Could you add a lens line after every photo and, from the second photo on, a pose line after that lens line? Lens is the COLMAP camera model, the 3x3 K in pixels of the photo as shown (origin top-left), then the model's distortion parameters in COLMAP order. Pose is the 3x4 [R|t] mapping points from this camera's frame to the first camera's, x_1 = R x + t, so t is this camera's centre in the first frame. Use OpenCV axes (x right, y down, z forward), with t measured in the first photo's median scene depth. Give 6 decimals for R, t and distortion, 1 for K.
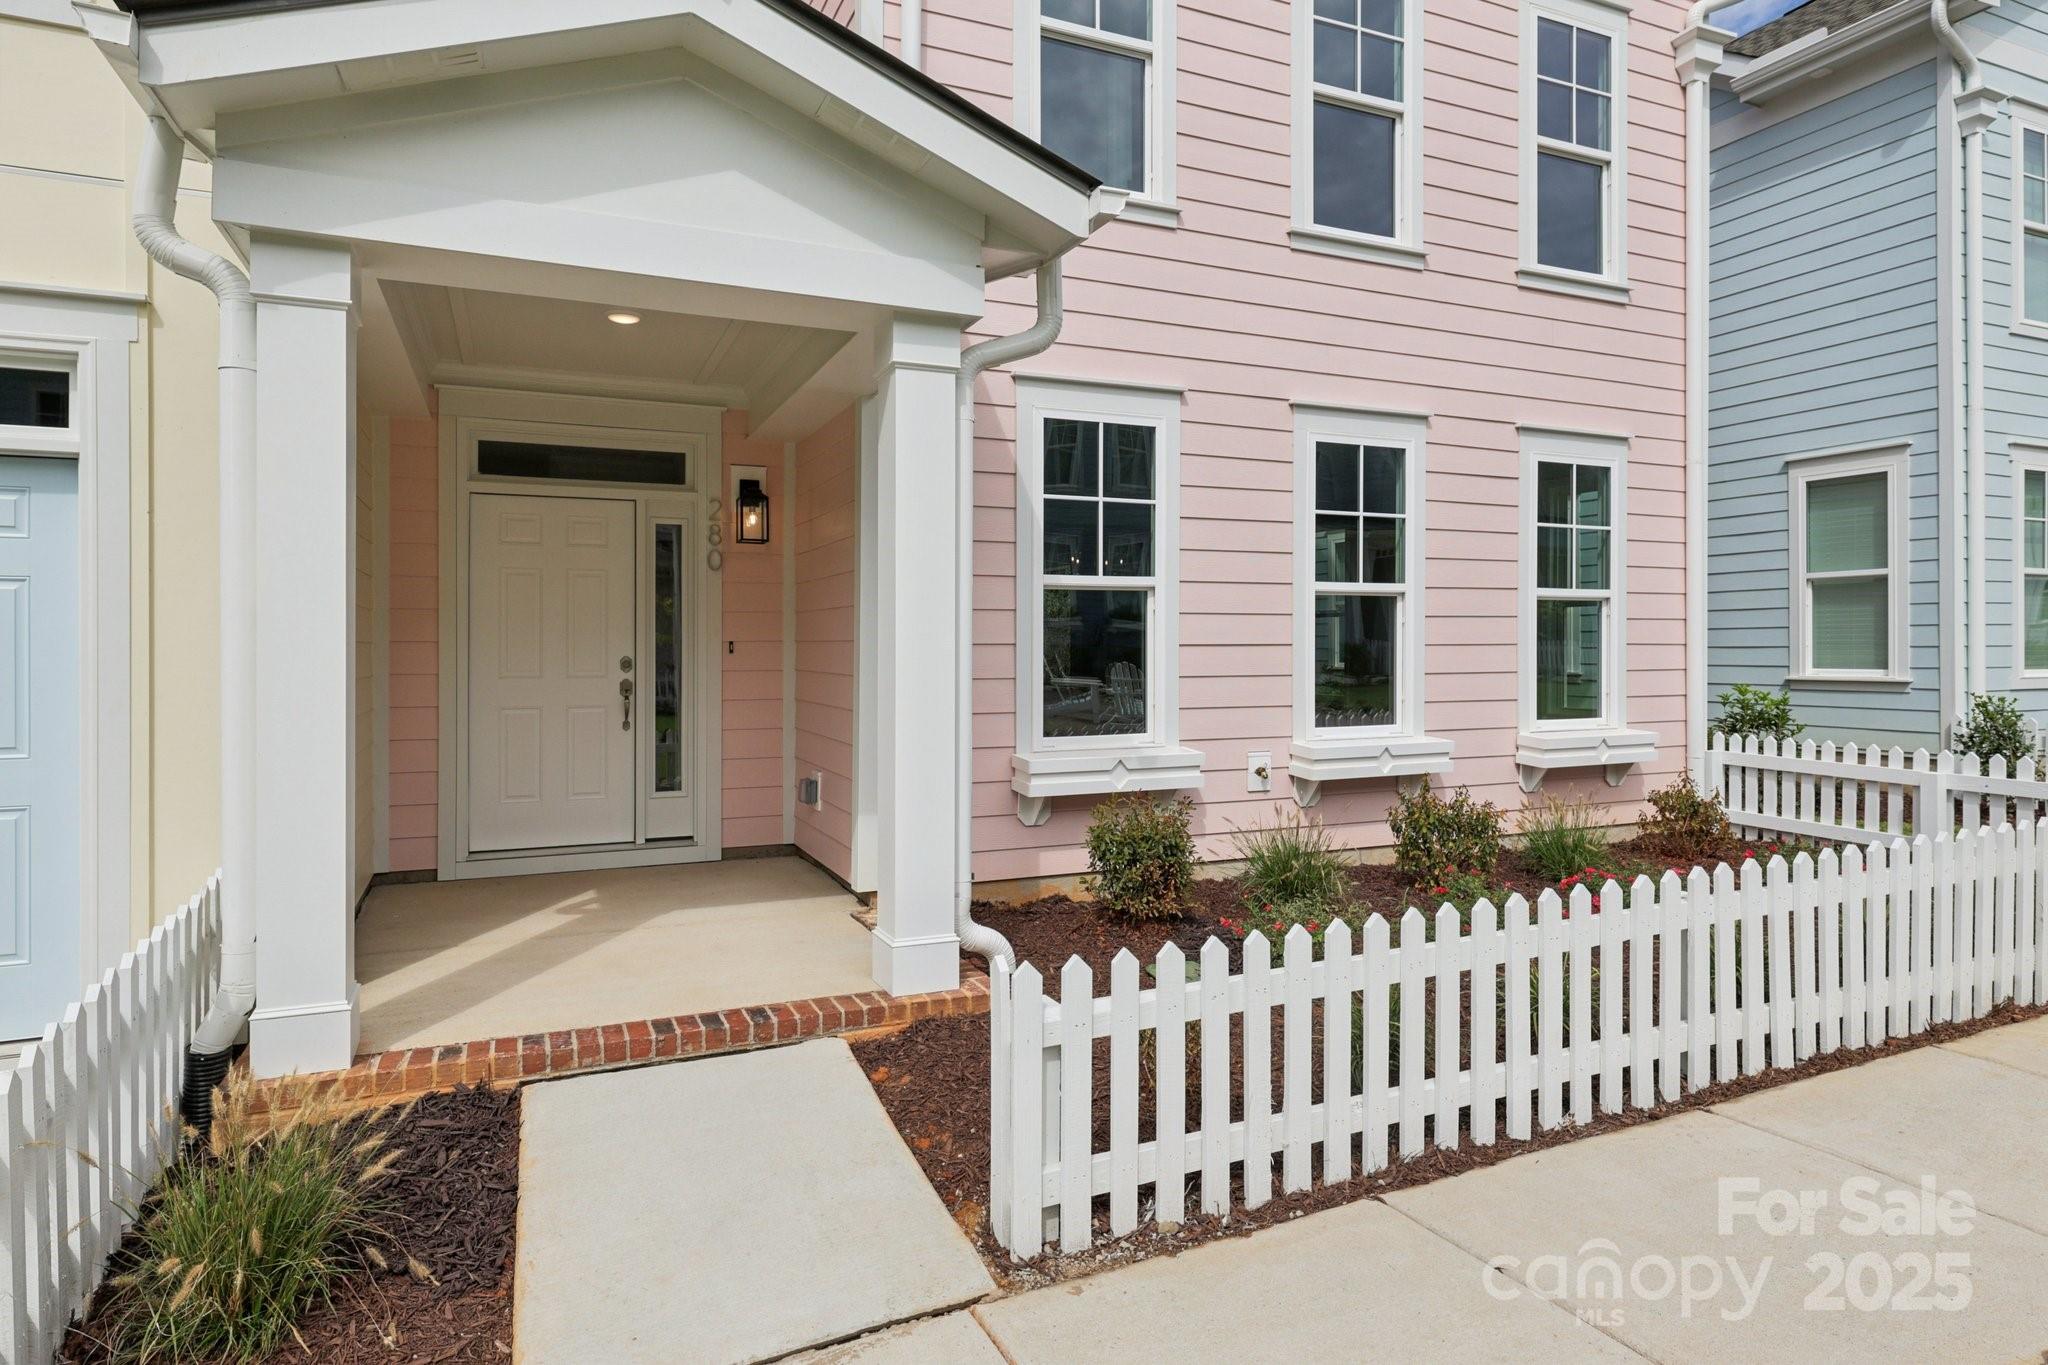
lens RADIAL K [[1159.1, 0, 1019.4], [0, 1159.1, 647.4], [0, 0, 1]] dist [0.003226, 0.000416]
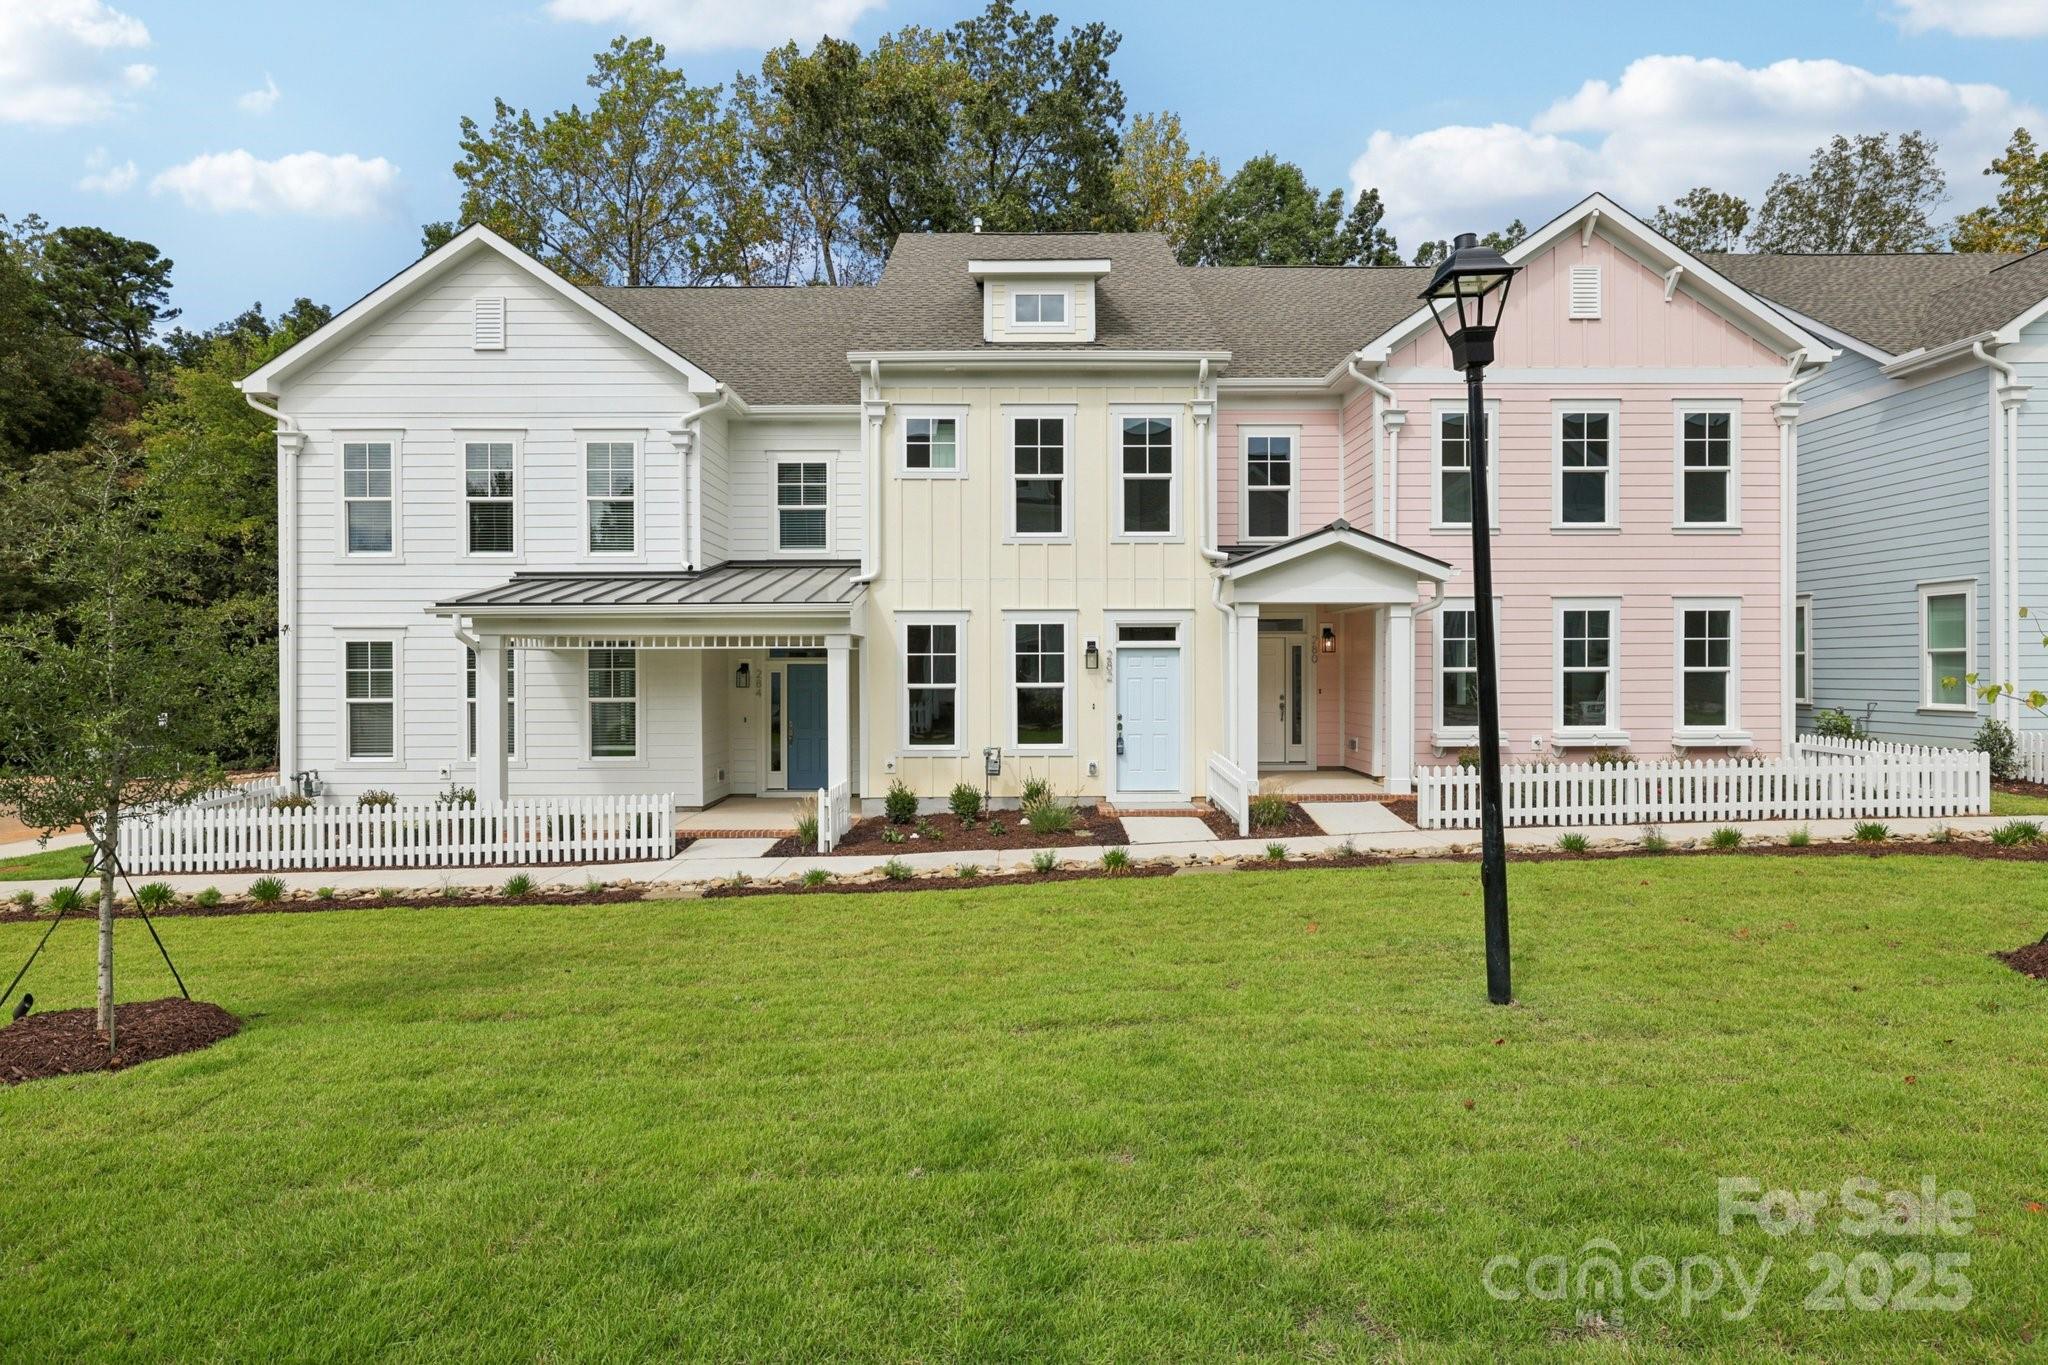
lens RADIAL K [[940.2, 0, 1059.6], [0, 940.2, 670.0], [0, 0, 1]] dist [0.000907, 0.000361]
pose [[0.916400, -0.001762, -0.400261, 0.067912], [0.001792, 0.999998, -0.000299, -0.049185], [0.400260, -0.000443, 0.916401, -1.217456]]
